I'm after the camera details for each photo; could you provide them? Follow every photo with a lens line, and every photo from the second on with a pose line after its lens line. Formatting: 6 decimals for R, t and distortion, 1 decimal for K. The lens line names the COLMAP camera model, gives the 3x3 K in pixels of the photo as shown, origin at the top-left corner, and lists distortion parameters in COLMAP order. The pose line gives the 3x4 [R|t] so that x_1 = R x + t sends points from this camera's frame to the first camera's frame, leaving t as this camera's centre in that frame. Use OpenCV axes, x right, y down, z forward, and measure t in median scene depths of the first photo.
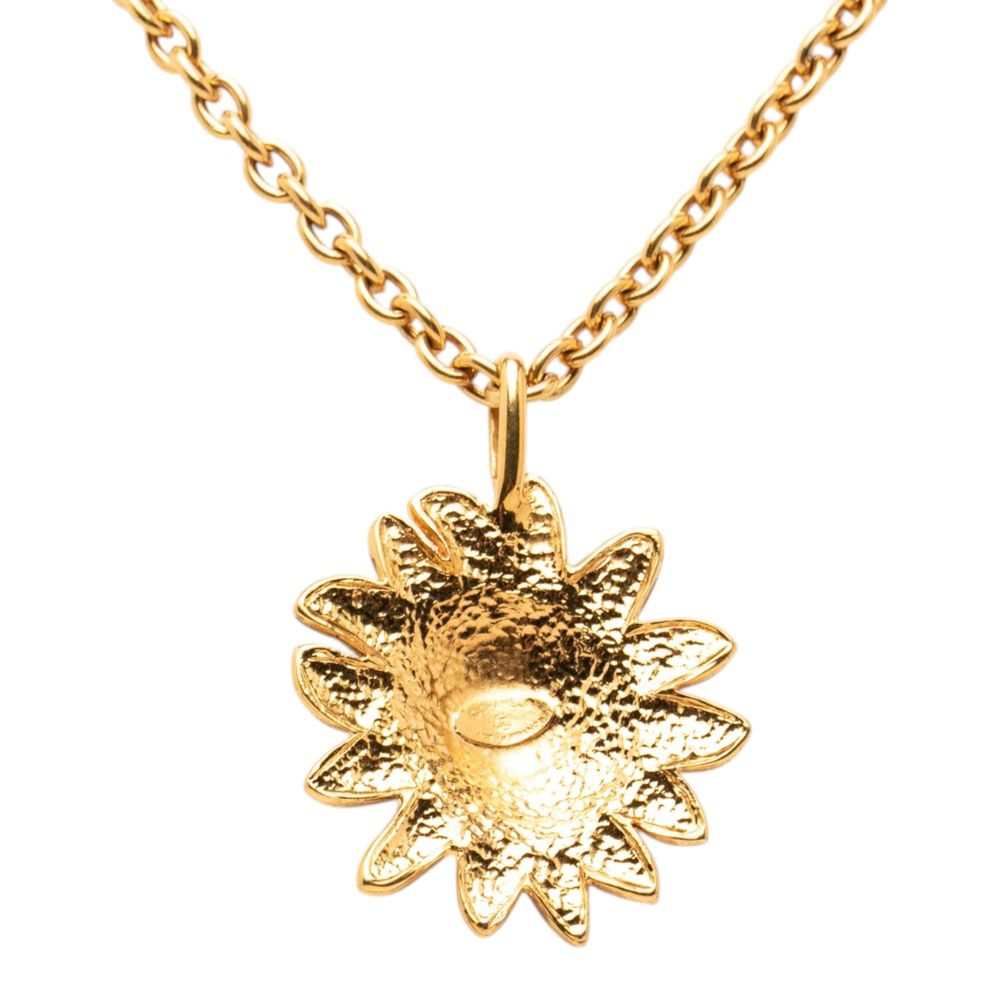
lens RADIAL K [[4414.5, 0, 500.0], [0, 4414.5, 500.0], [0, 0, 1]] dist [0.024721, -0.255682]
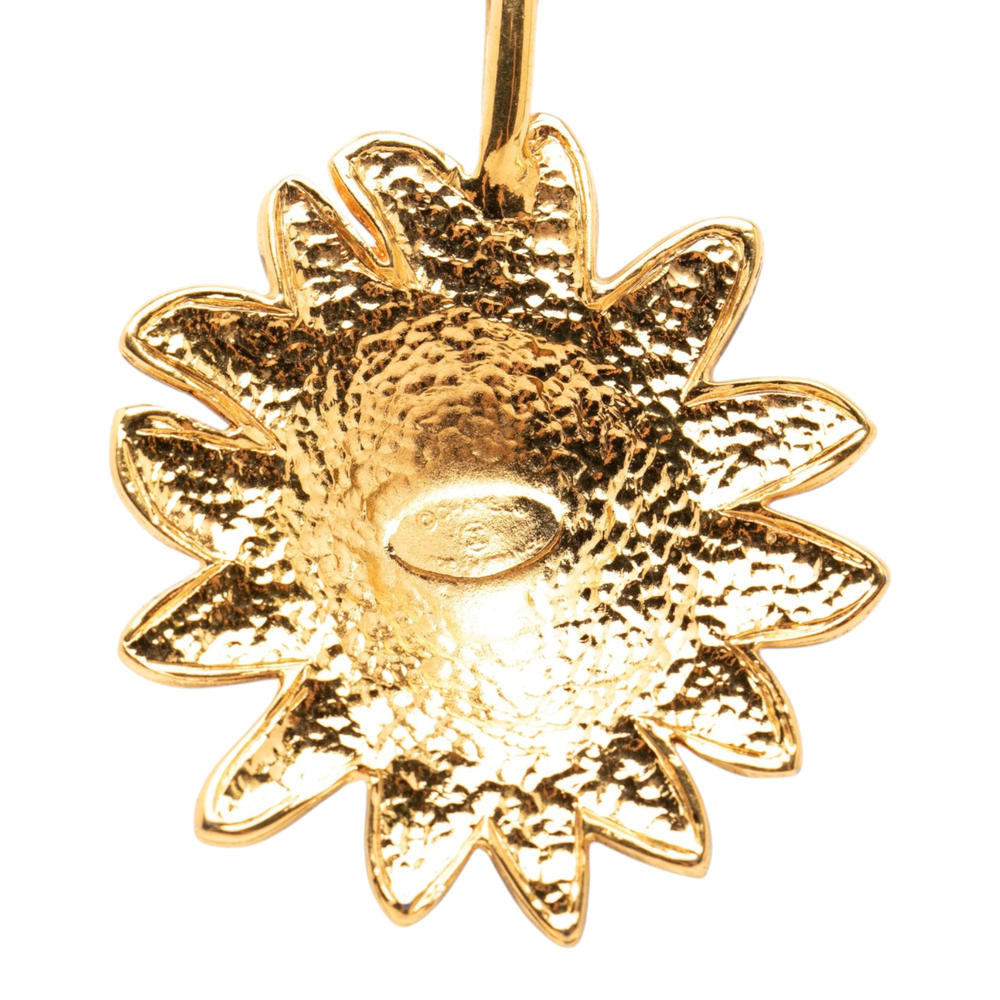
lens RADIAL K [[4414.5, 0, 500.0], [0, 4414.5, 500.0], [0, 0, 1]] dist [0.024721, -0.255682]
pose [[0.993131, 0.052149, -0.104745, 0.066641], [-0.031790, 0.981772, 0.187383, -0.066696], [0.112608, -0.182766, 0.976686, 0.425630]]
